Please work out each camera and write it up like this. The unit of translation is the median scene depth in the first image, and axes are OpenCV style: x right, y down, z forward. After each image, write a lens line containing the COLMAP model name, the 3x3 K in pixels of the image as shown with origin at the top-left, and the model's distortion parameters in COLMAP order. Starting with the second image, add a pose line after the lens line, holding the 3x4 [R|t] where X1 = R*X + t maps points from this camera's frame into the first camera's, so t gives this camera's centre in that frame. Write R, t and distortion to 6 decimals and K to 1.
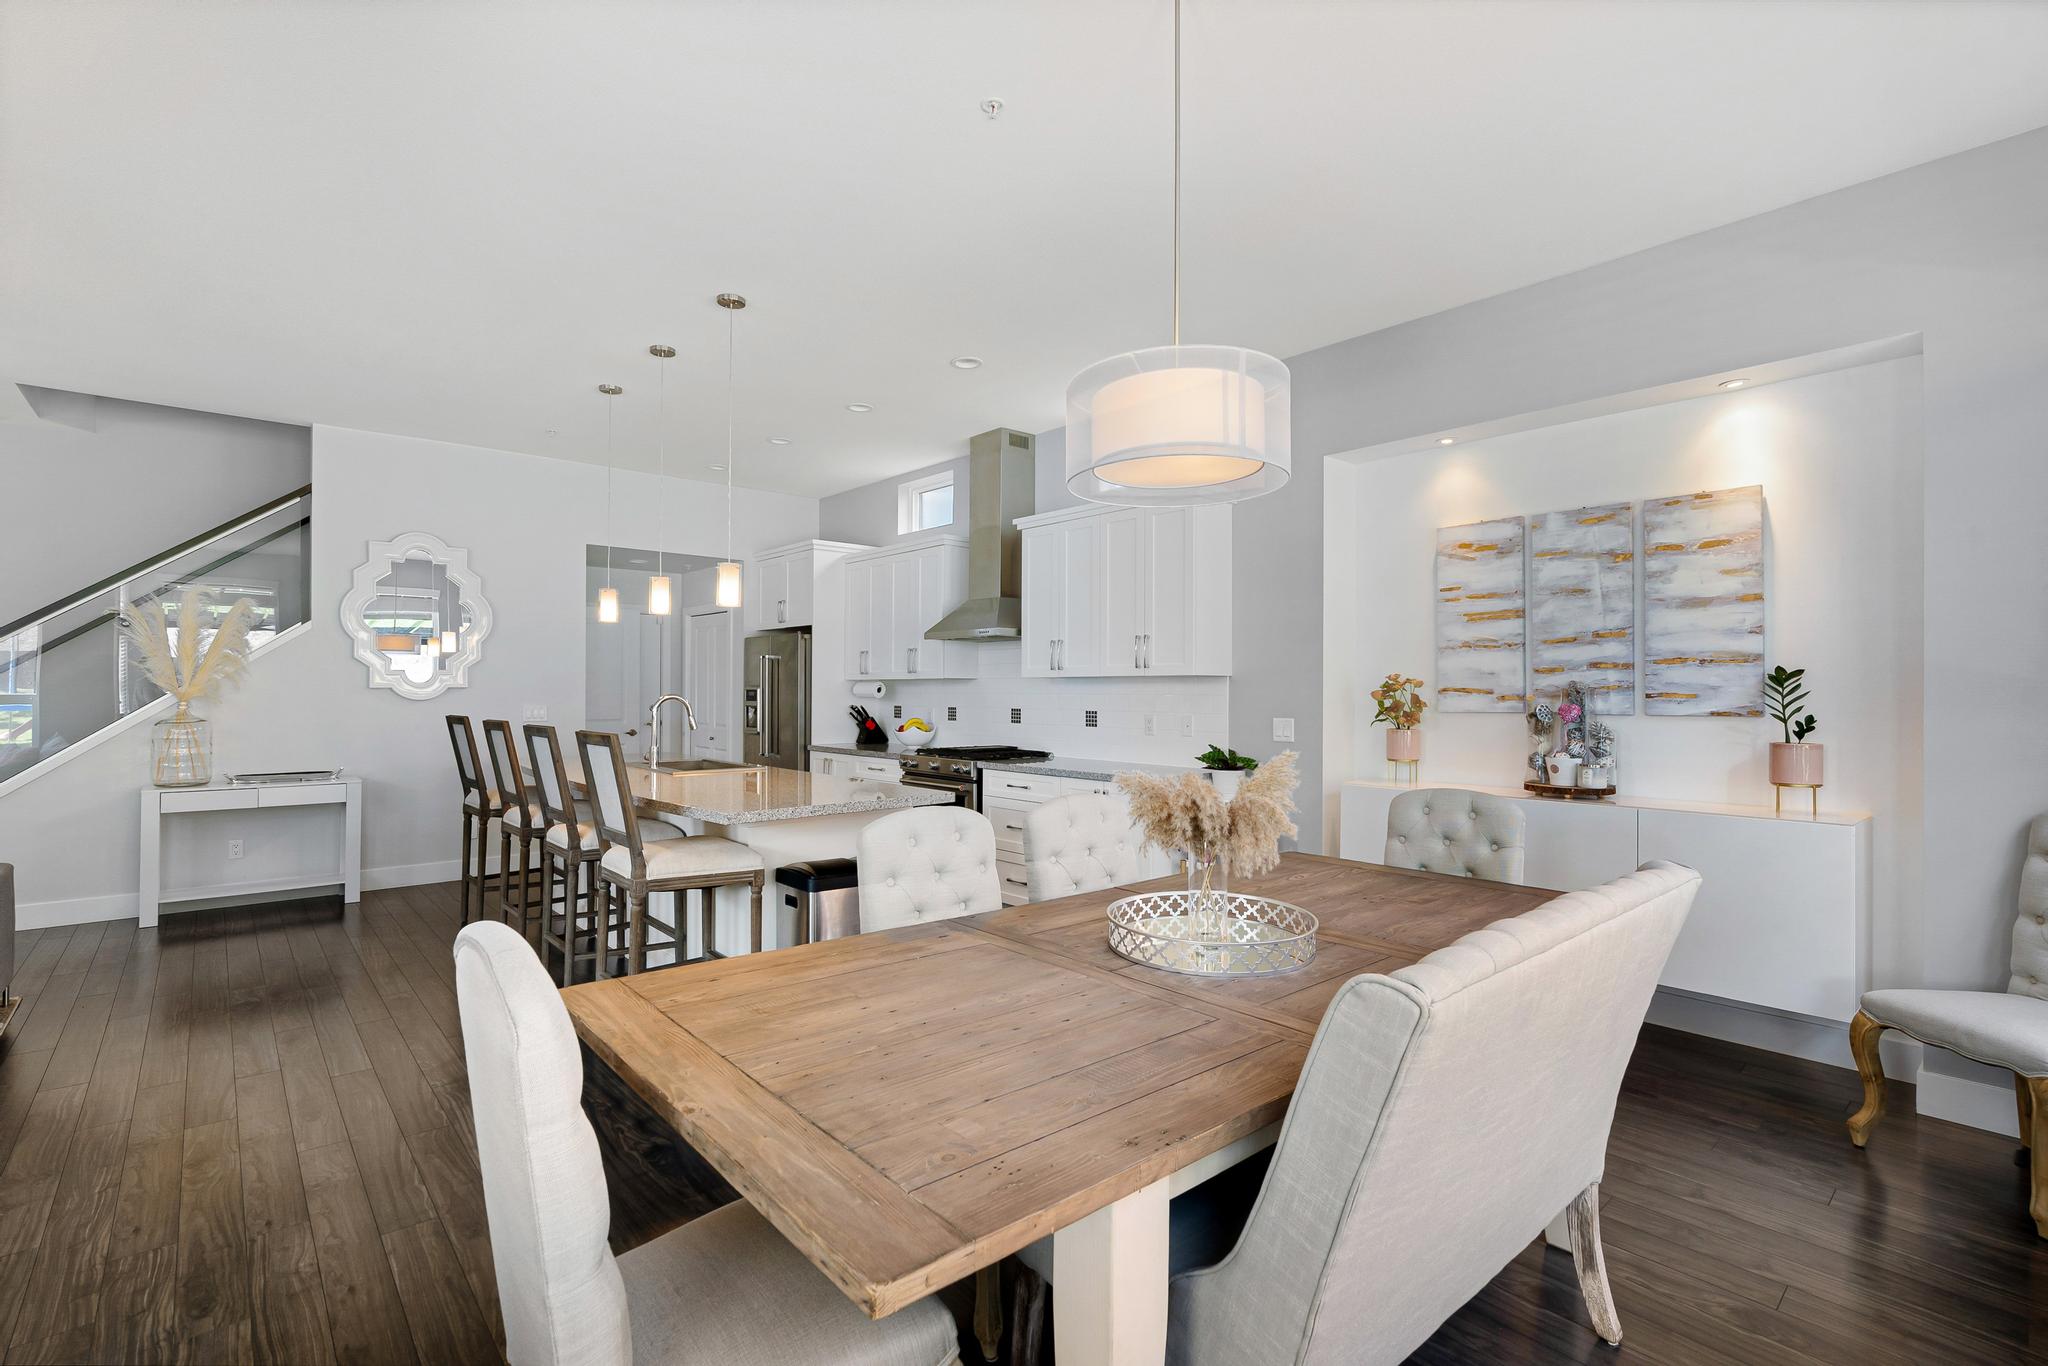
lens RADIAL K [[930.9, 0, 1044.2], [0, 930.9, 681.8], [0, 0, 1]] dist [-0.012517, 0.002184]
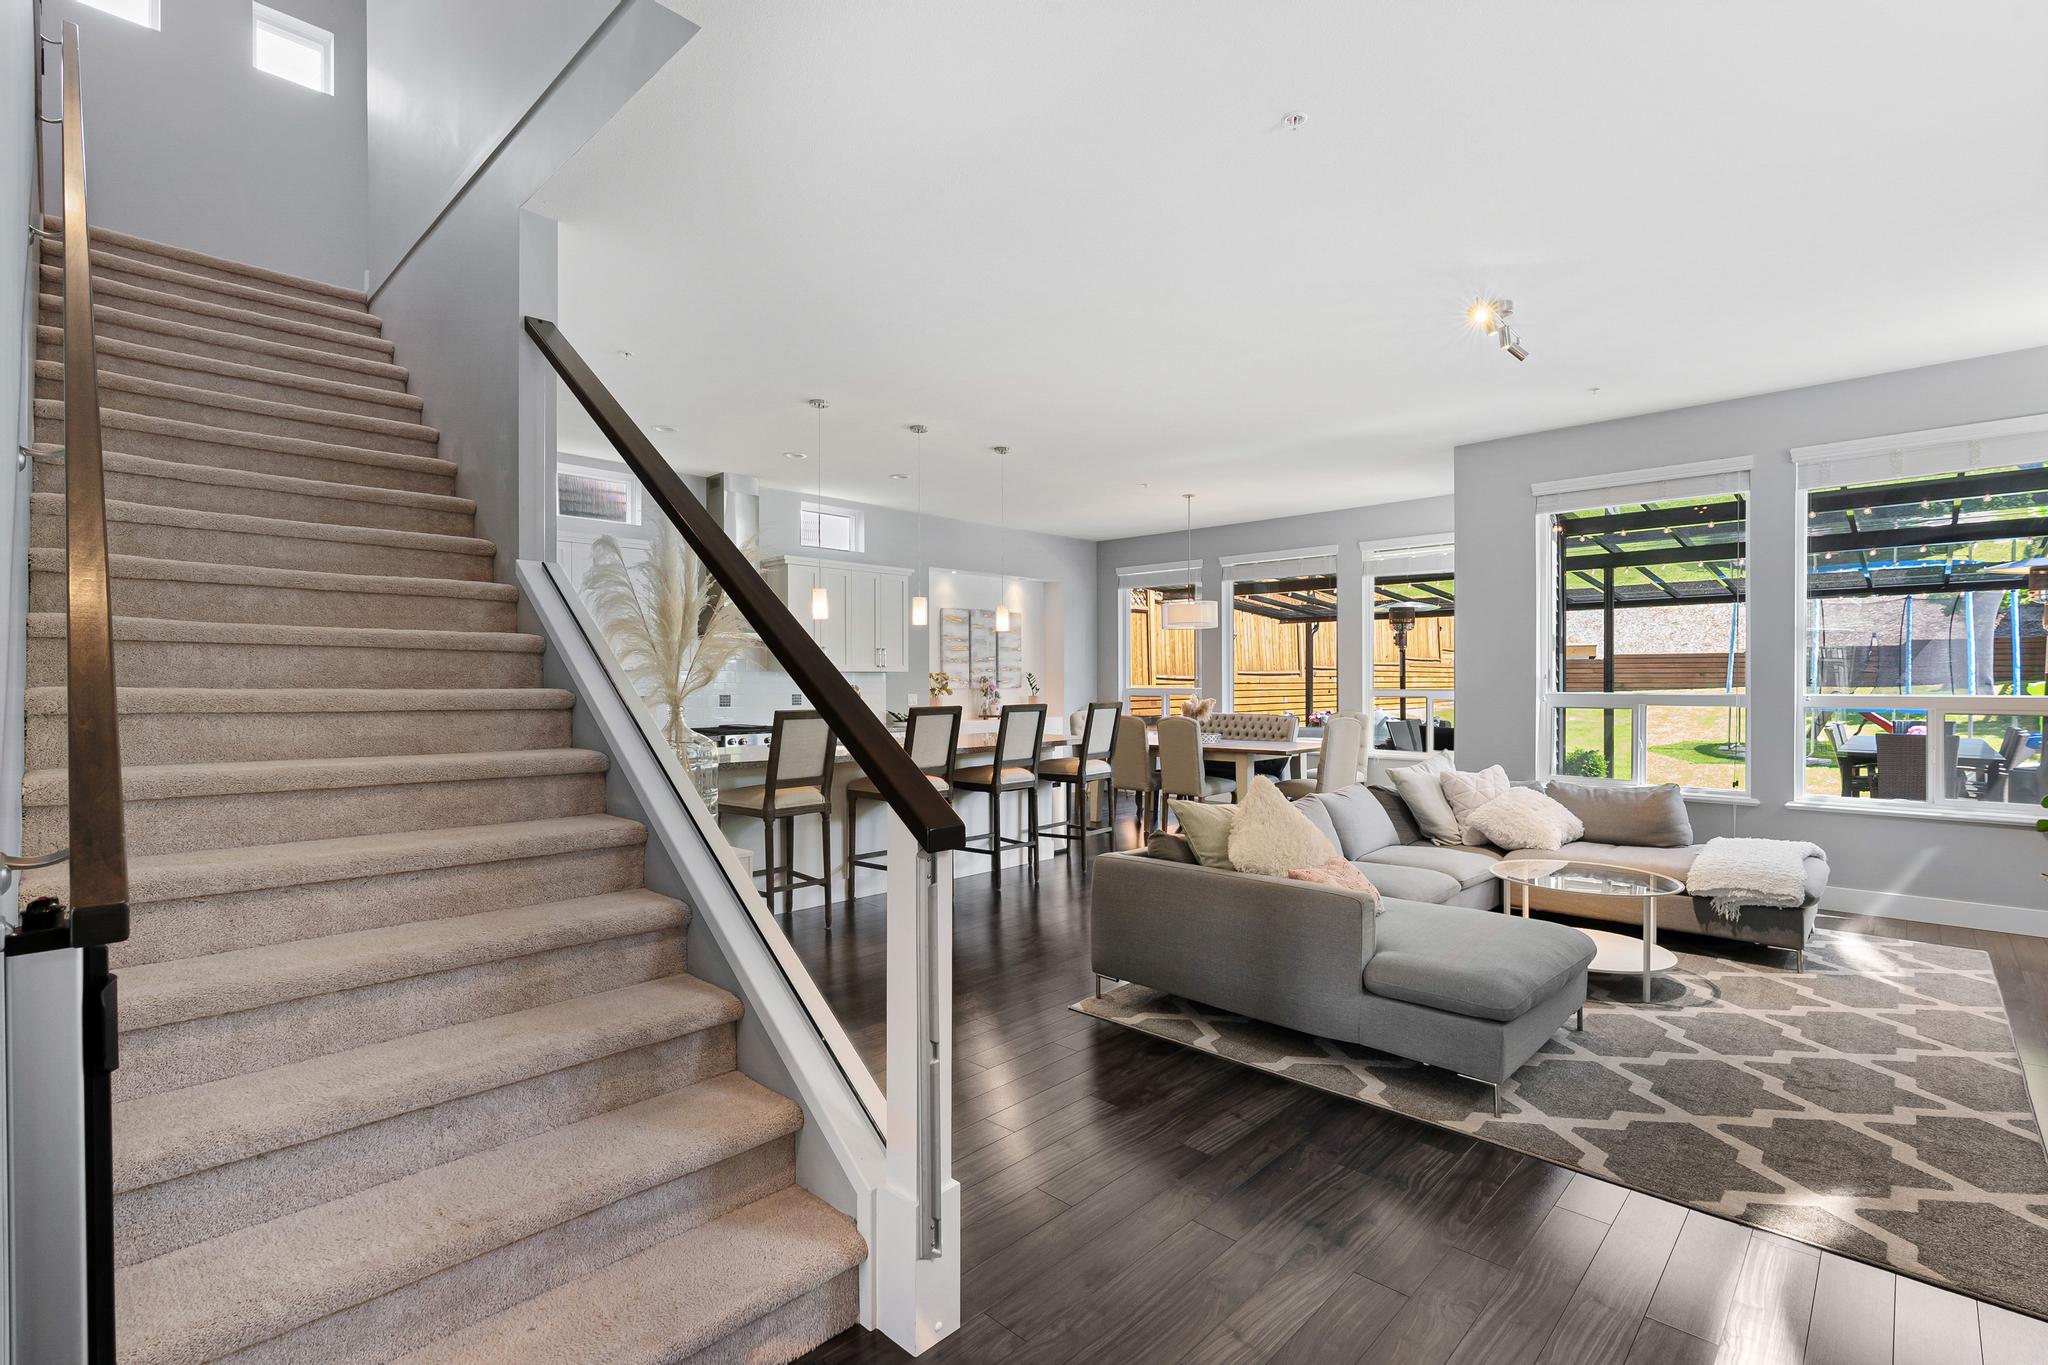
lens RADIAL K [[930.9, 0, 997.3], [0, 930.9, 682.8], [0, 0, 1]] dist [-0.012517, 0.002184]
pose [[-0.062969, -0.005807, 0.997999, -1.855207], [-0.008760, 0.999948, 0.005266, 0.003731], [-0.997977, -0.008411, -0.063016, 1.018708]]
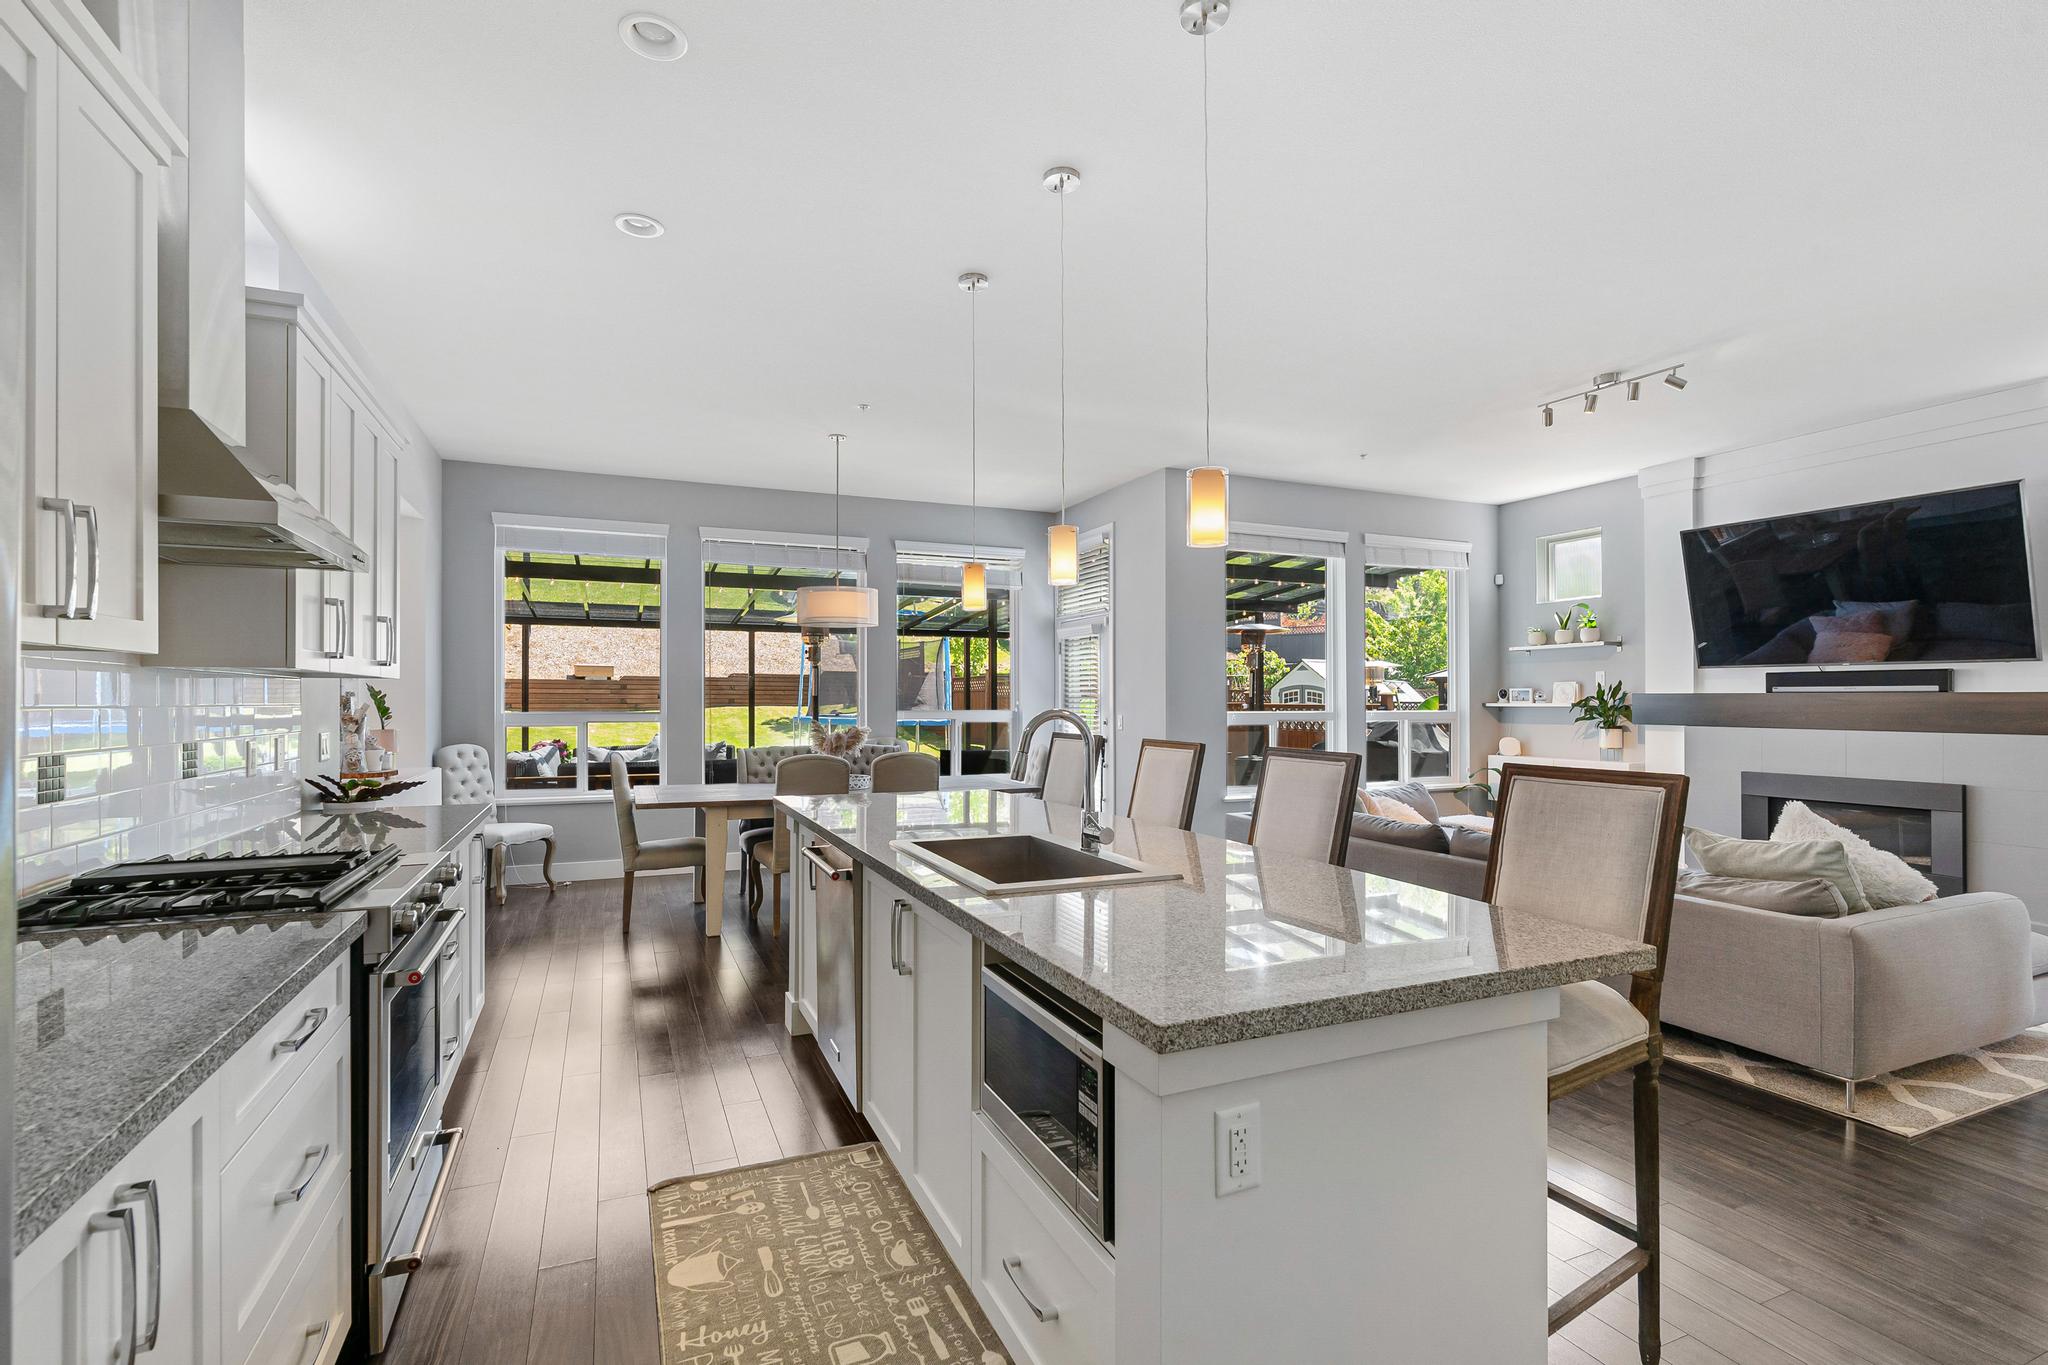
lens RADIAL K [[930.9, 0, 1007.1], [0, 930.9, 699.0], [0, 0, 1]] dist [-0.012517, 0.002184]
pose [[-0.946507, -0.005110, 0.322643, -0.618225], [-0.008357, 0.999927, -0.008680, 0.013931], [-0.322575, -0.010912, -0.946481, 1.705951]]
